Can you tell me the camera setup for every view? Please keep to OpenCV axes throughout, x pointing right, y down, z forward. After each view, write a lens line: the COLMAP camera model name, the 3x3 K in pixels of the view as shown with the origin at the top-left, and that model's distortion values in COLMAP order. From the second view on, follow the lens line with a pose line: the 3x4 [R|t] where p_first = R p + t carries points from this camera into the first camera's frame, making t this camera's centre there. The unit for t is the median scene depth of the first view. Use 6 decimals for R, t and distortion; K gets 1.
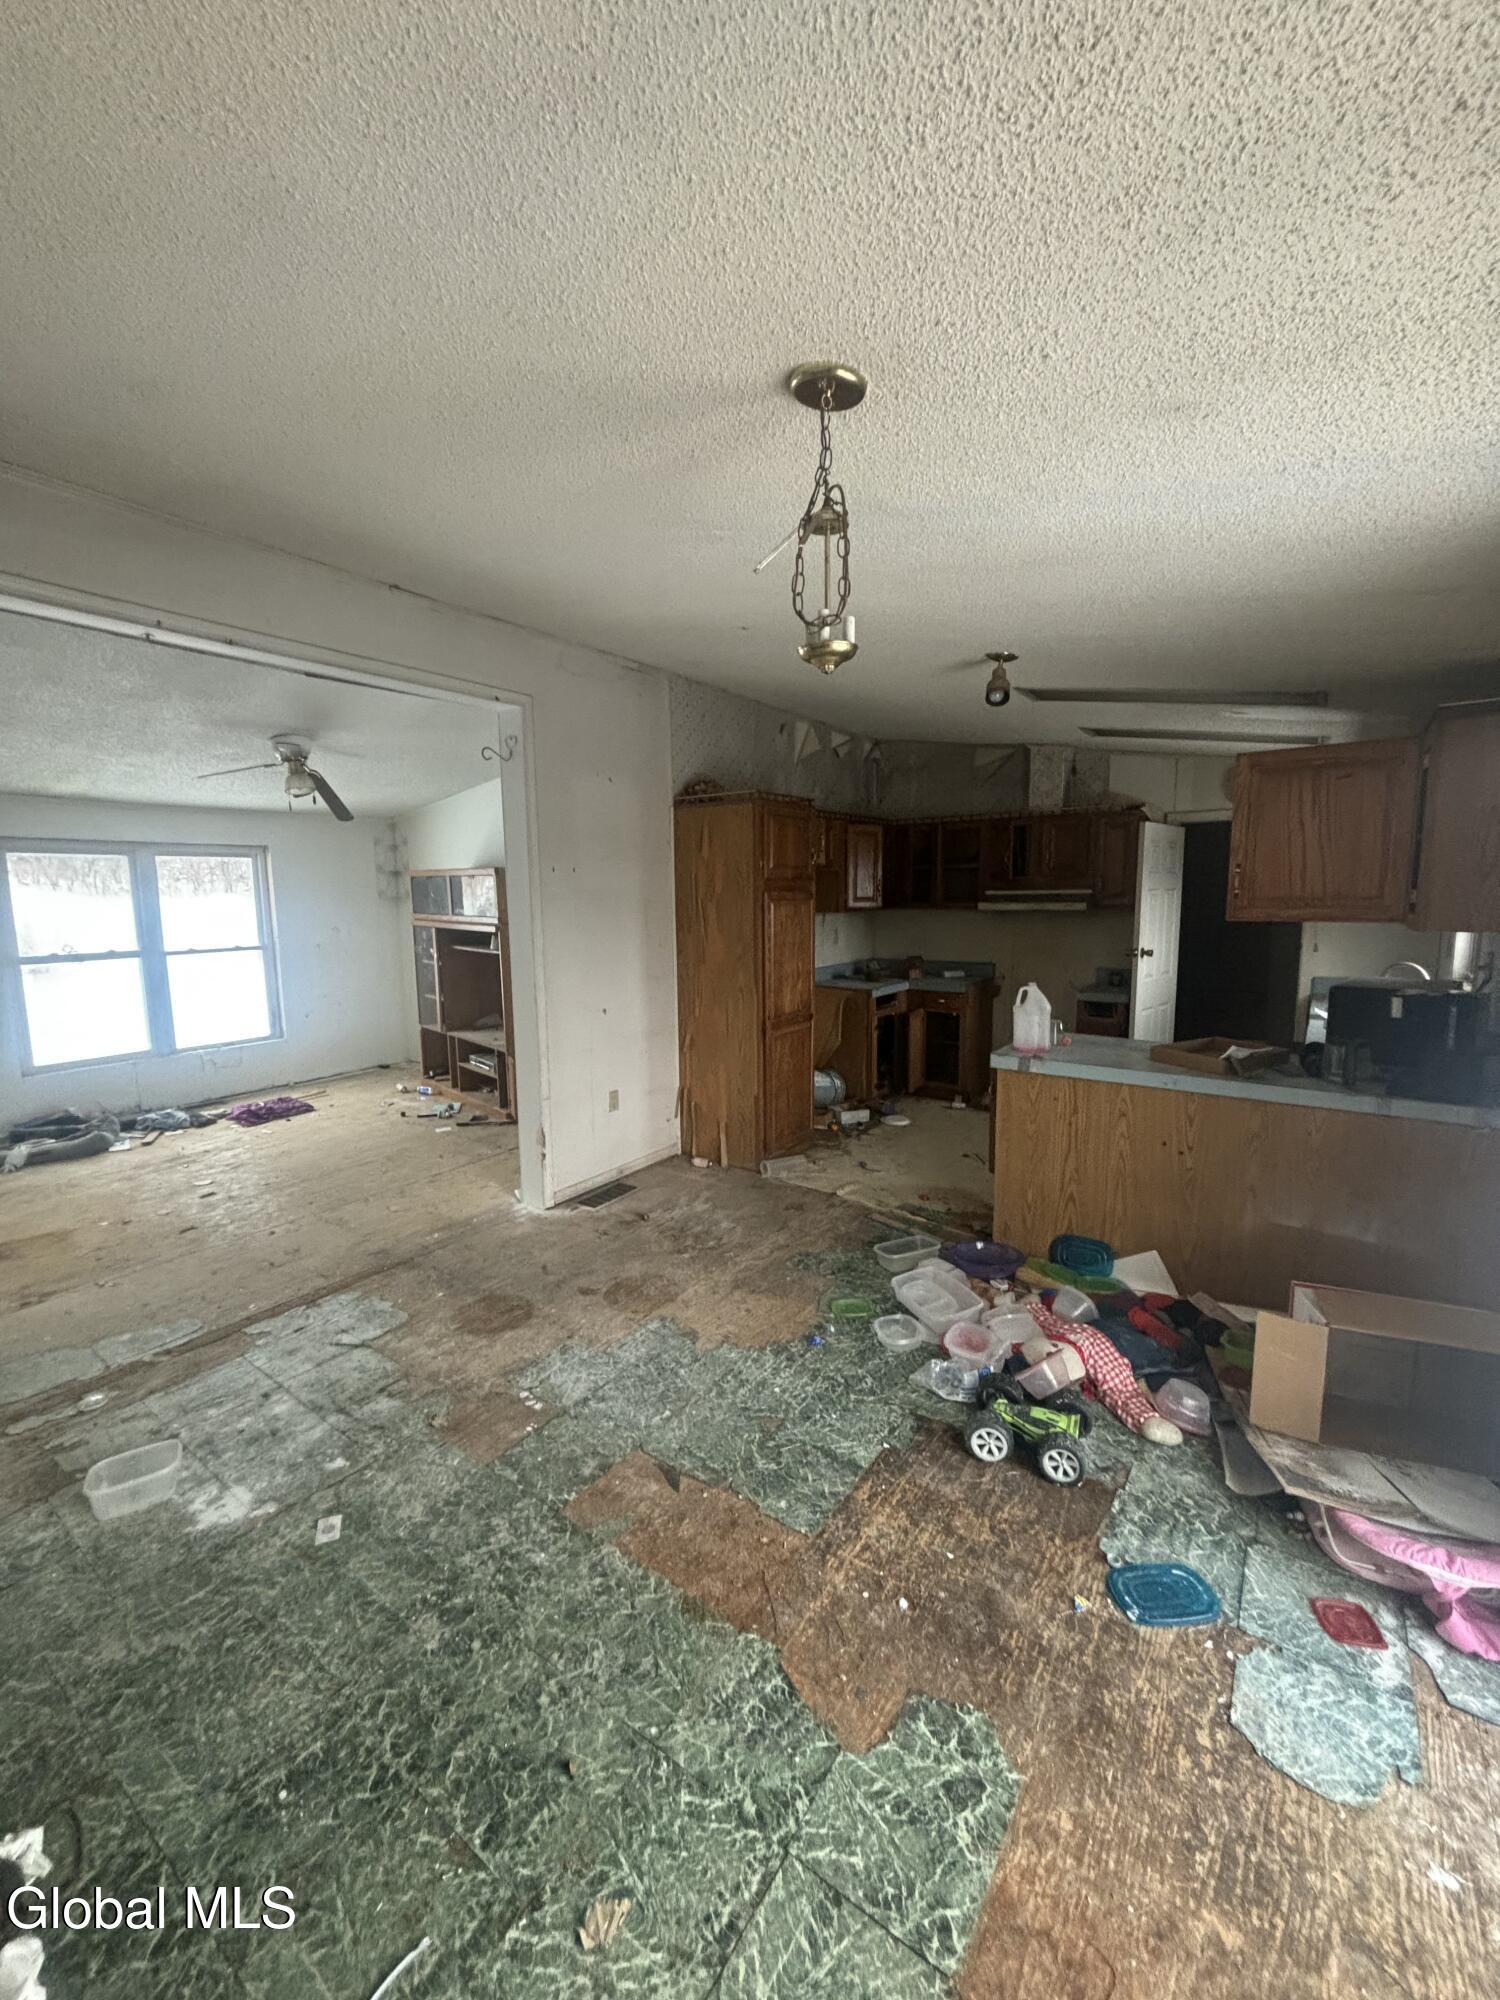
lens RADIAL K [[816.9, 0, 750.0], [0, 816.9, 1000.0], [0, 0, 1]] dist [0.001533, -0.000243]
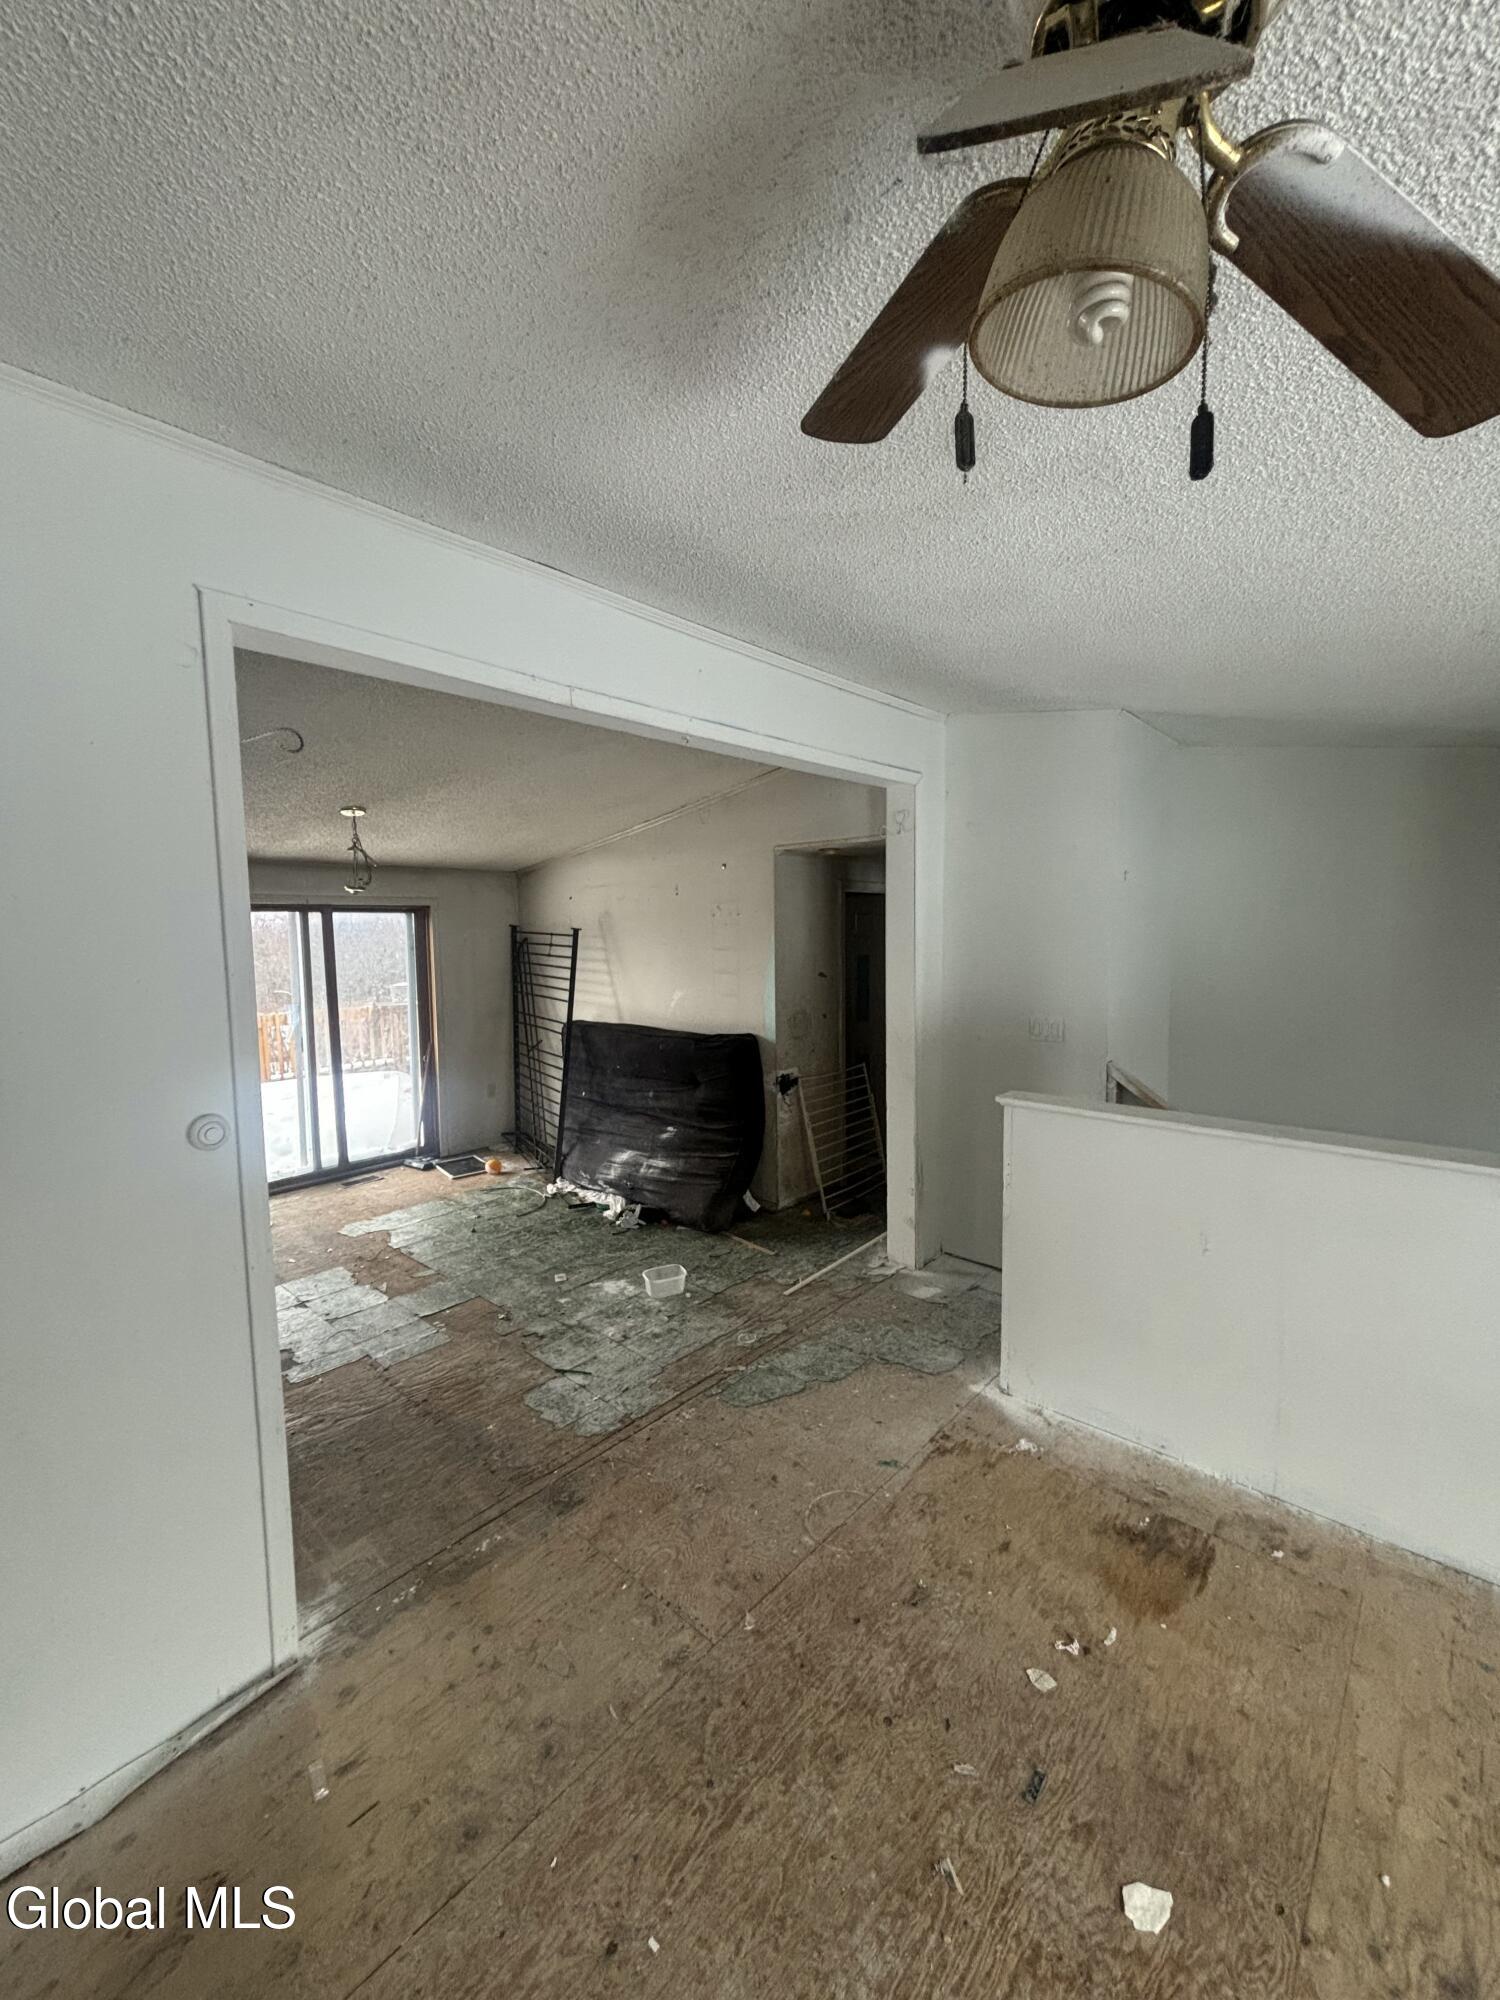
lens RADIAL K [[816.9, 0, 750.0], [0, 816.9, 1000.0], [0, 0, 1]] dist [0.001533, -0.000243]
pose [[-0.993392, 0.010542, 0.114285, -0.859559], [0.036420, 0.973262, 0.226793, -0.318082], [-0.108838, 0.229456, -0.967215, 1.934035]]
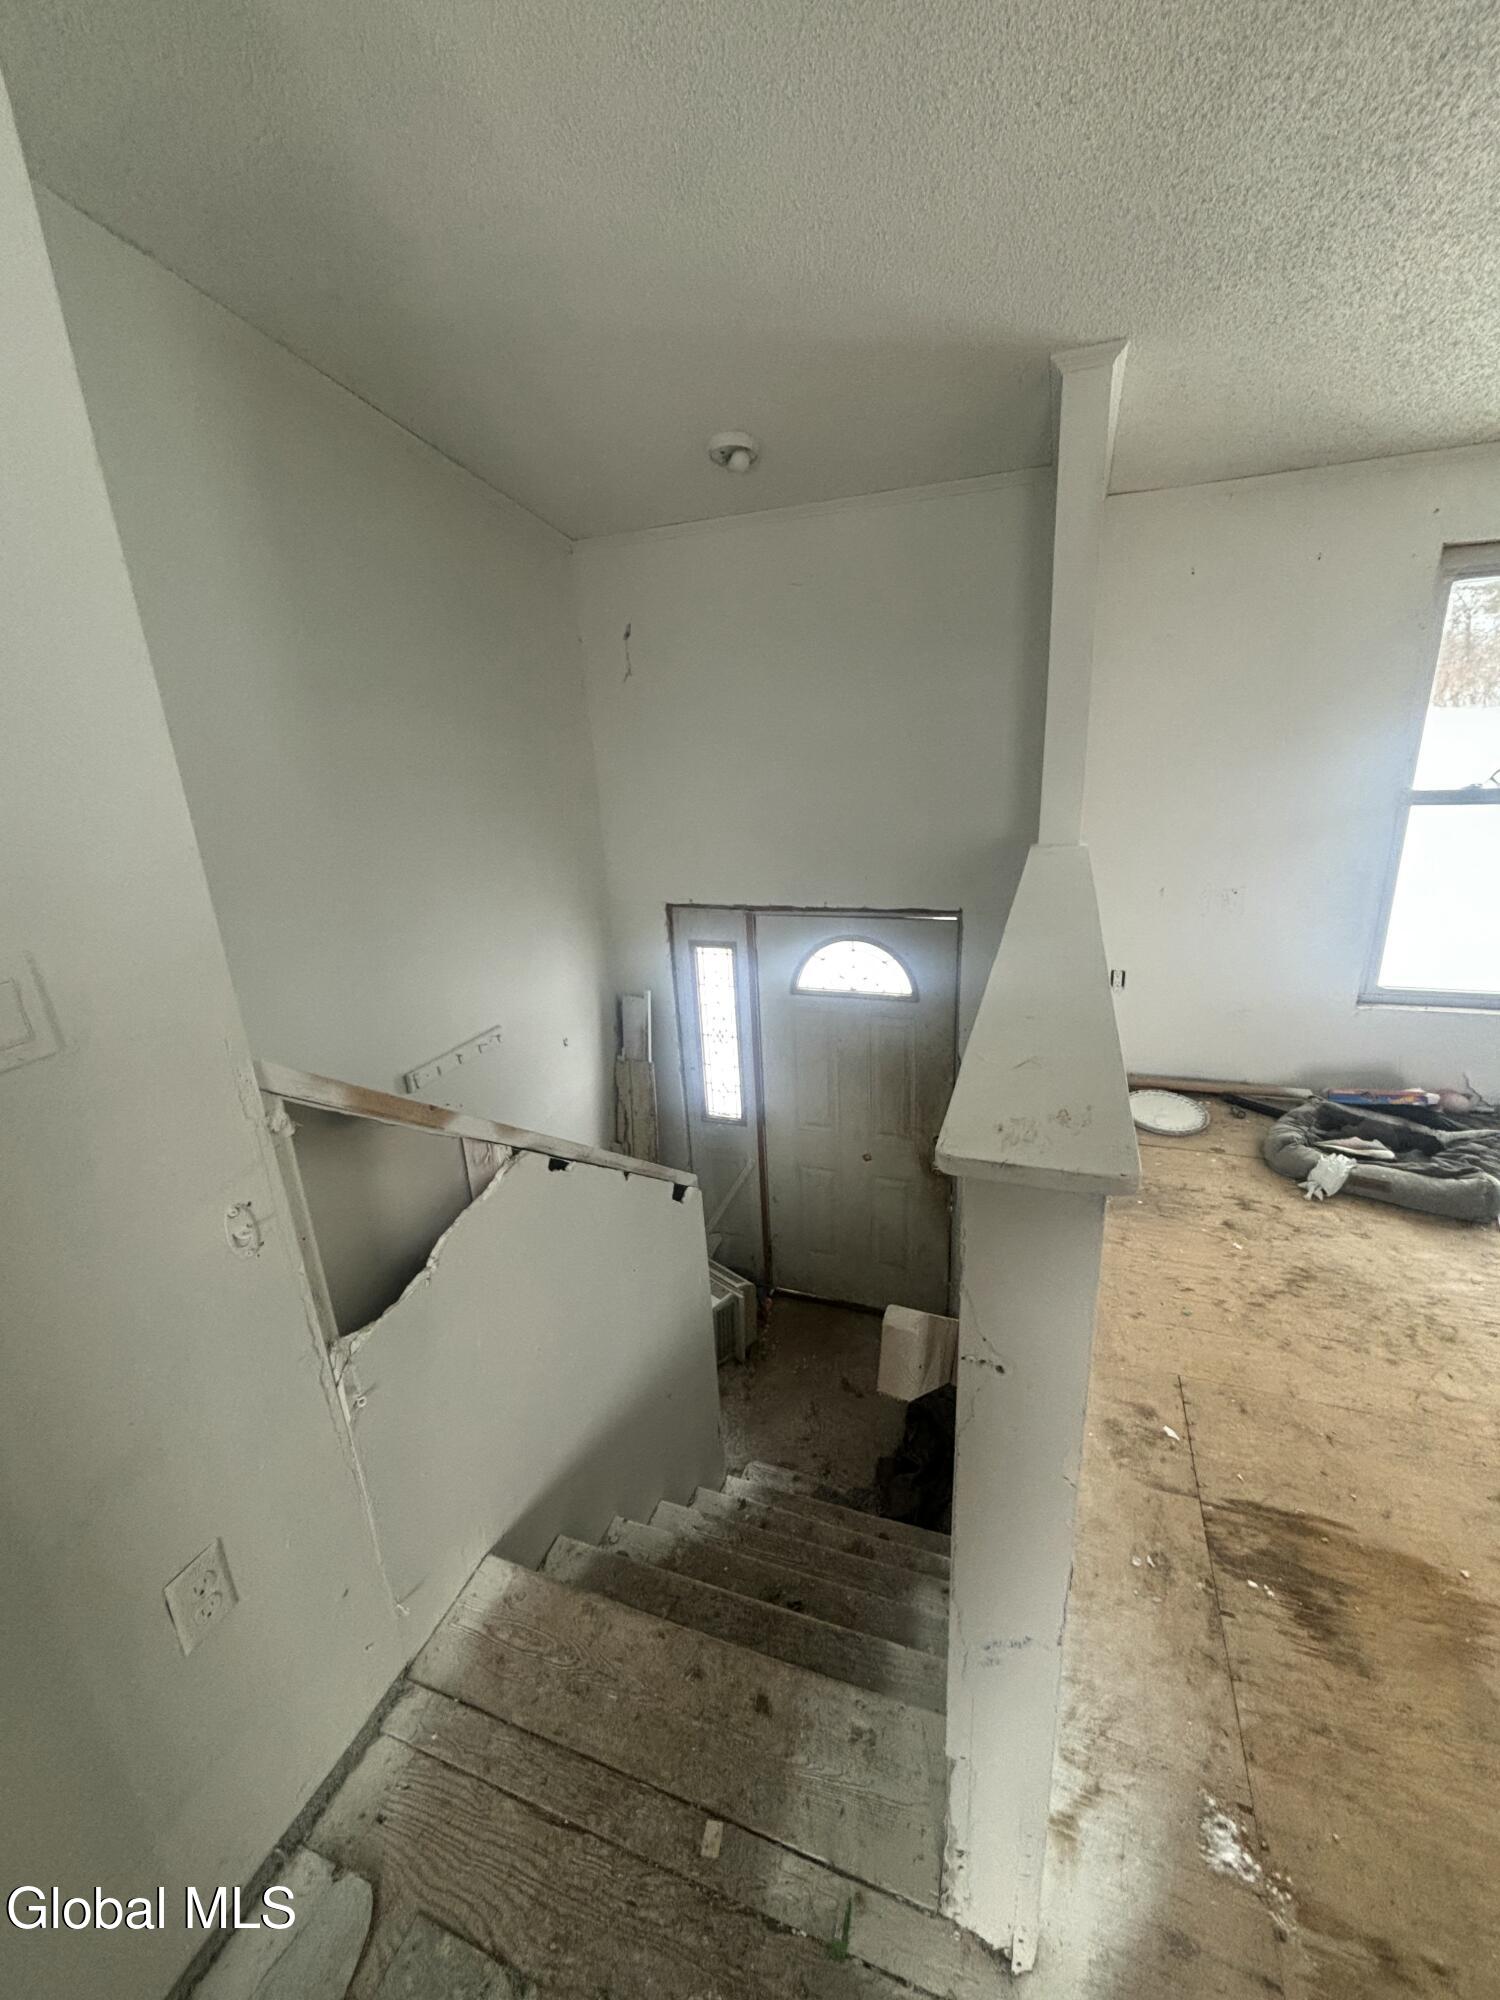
lens RADIAL K [[816.9, 0, 750.0], [0, 816.9, 1000.0], [0, 0, 1]] dist [0.001533, -0.000243]
pose [[0.272112, 0.286290, -0.918691, -0.886634], [-0.086715, 0.958128, 0.272894, -0.055331], [0.958350, 0.005407, 0.285544, 0.787643]]
